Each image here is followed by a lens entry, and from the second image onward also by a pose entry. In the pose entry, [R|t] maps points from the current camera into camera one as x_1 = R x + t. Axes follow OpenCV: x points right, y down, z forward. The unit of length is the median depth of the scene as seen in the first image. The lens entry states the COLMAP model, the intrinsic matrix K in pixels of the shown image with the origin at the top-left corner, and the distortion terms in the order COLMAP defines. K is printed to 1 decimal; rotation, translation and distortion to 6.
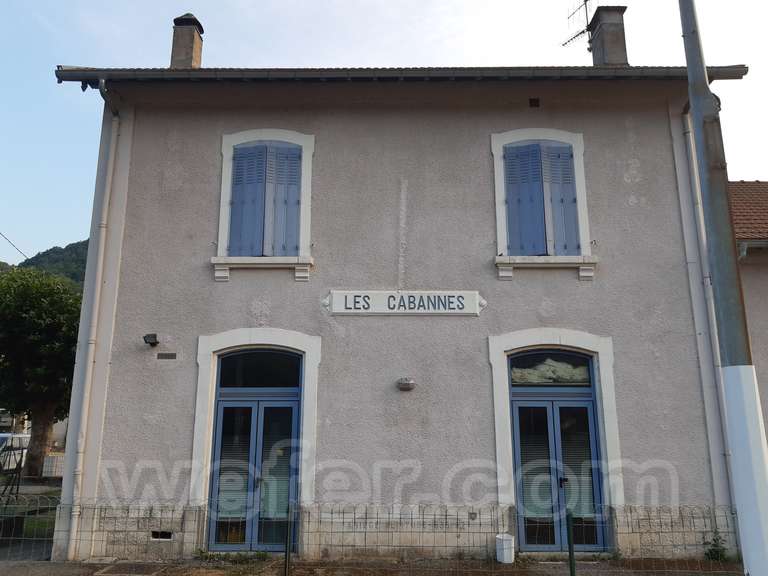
lens RADIAL K [[599.3, 0, 385.4], [0, 599.3, 289.8], [0, 0, 1]] dist [0.030451, -0.078828]
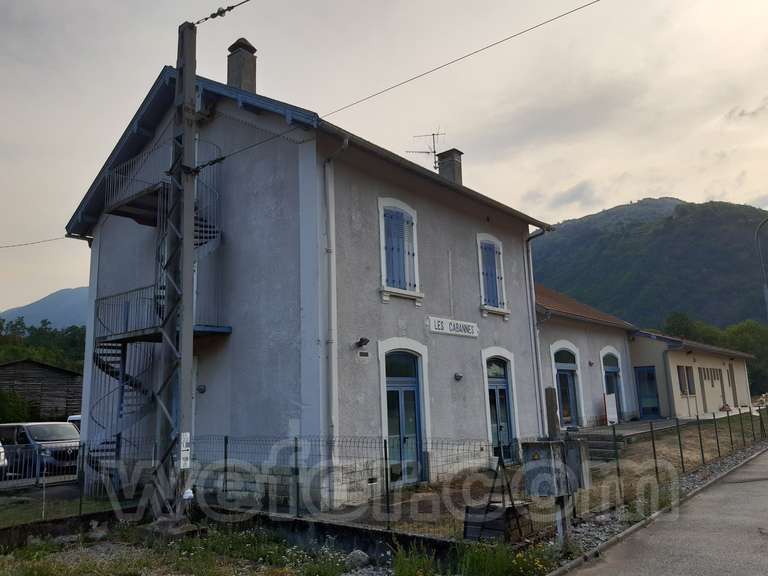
lens RADIAL K [[599.3, 0, 380.8], [0, 599.3, 277.4], [0, 0, 1]] dist [0.030451, -0.078828]
pose [[0.637412, 0.134656, 0.758665, -1.386301], [-0.142761, 0.988203, -0.055452, 0.005489], [-0.757182, -0.072962, 0.649116, 0.081476]]
